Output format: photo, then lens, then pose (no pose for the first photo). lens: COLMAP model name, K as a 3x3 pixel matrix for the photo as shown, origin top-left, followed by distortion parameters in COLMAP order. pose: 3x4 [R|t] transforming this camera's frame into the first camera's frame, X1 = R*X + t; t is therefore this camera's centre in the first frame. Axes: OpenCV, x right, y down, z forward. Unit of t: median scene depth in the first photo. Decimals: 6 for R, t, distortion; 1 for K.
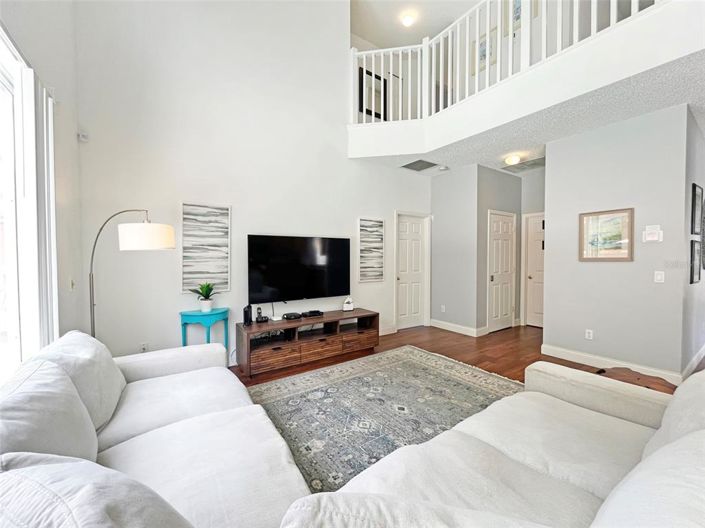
lens RADIAL K [[286.2, 0, 350.5], [0, 286.2, 265.6], [0, 0, 1]] dist [-0.001619, 0.000109]
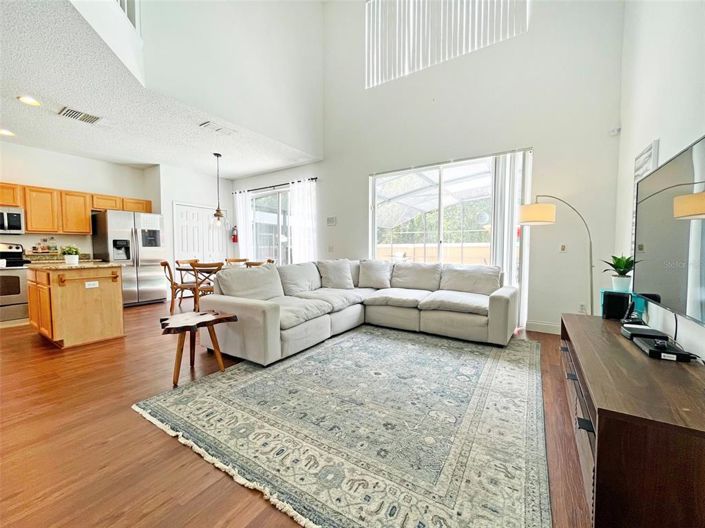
lens RADIAL K [[286.2, 0, 350.2], [0, 286.2, 264.7], [0, 0, 1]] dist [-0.001619, 0.000109]
pose [[-0.925153, 0.020626, -0.379035, 0.463902], [-0.011257, 0.996593, 0.081706, 0.028363], [0.379429, 0.079858, -0.921768, 1.348851]]
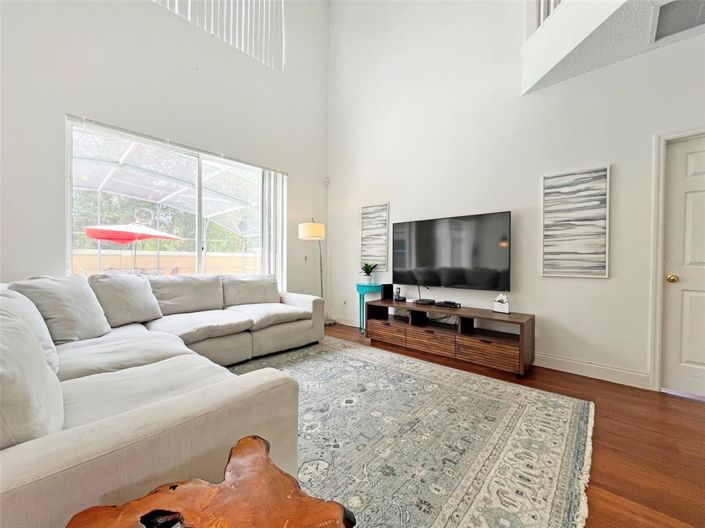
lens RADIAL K [[286.2, 0, 352.1], [0, 286.2, 265.5], [0, 0, 1]] dist [-0.001619, 0.000109]
pose [[0.224774, 0.016255, -0.974275, 0.737886], [-0.038667, 0.999222, 0.007751, 0.059948], [0.973643, 0.035930, 0.225228, 0.580595]]
